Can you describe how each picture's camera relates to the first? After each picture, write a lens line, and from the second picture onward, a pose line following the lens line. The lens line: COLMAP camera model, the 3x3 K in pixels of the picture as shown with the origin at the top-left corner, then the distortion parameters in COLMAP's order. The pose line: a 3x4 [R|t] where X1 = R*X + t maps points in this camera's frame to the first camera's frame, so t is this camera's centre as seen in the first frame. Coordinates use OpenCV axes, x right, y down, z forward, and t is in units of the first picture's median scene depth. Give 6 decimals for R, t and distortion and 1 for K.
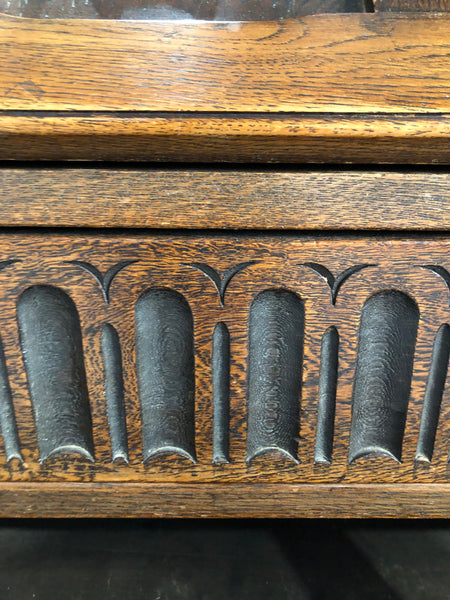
lens RADIAL K [[495.2, 0, 232.7], [0, 495.2, 300.7], [0, 0, 1]] dist [0.007464, -0.005062]
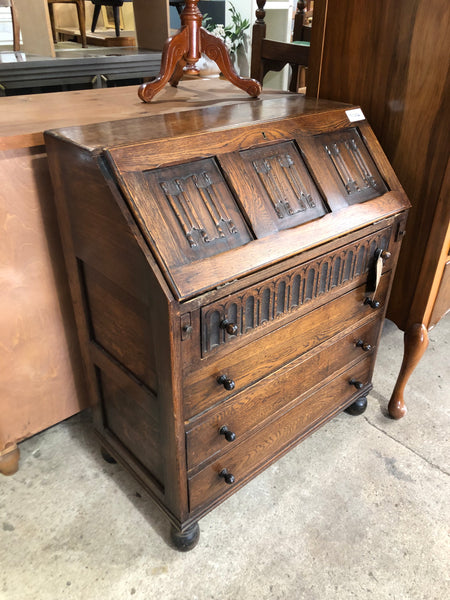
lens RADIAL K [[489.4, 0, 233.7], [0, 489.4, 302.6], [0, 0, 1]] dist [0.008605, 0.001375]
pose [[0.723474, -0.344228, 0.598409, -4.188556], [0.250932, 0.938651, 0.236573, -1.185323], [-0.643132, -0.020994, 0.765467, -2.636995]]
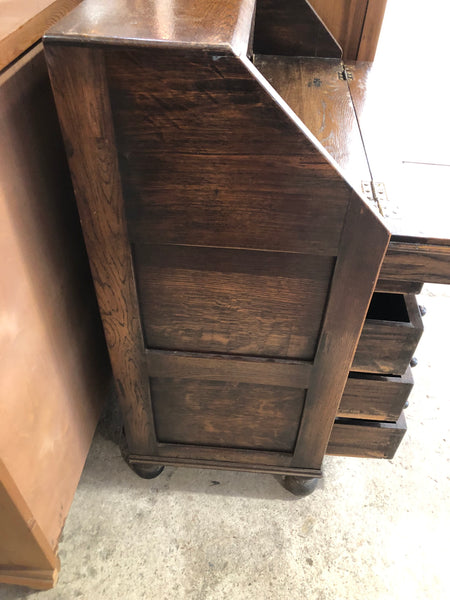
lens RADIAL K [[493.9, 0, 234.8], [0, 493.9, 297.0], [0, 0, 1]] dist [0.009224, -0.000183]
pose [[0.047986, -0.675510, 0.735788, -4.753722], [0.358444, 0.699217, 0.618558, -2.389498], [-0.932317, 0.234056, 0.275685, 1.087466]]
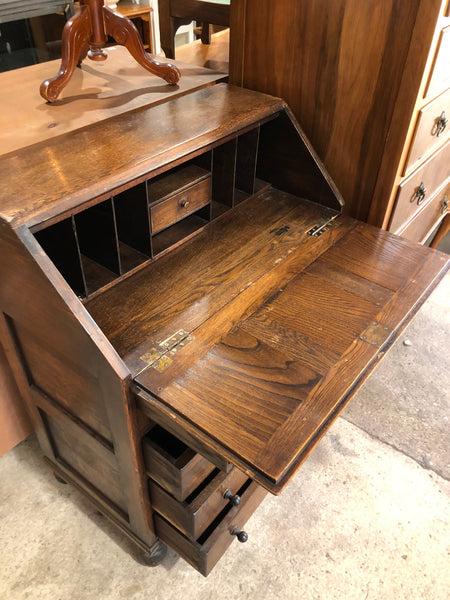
lens RADIAL K [[489.8, 0, 230.4], [0, 489.8, 302.6], [0, 0, 1]] dist [0.046104, -0.058351]
pose [[0.591407, -0.506461, 0.627484, -3.741437], [0.288591, 0.859550, 0.421769, -2.317988], [-0.752963, -0.068351, 0.654503, -2.310649]]
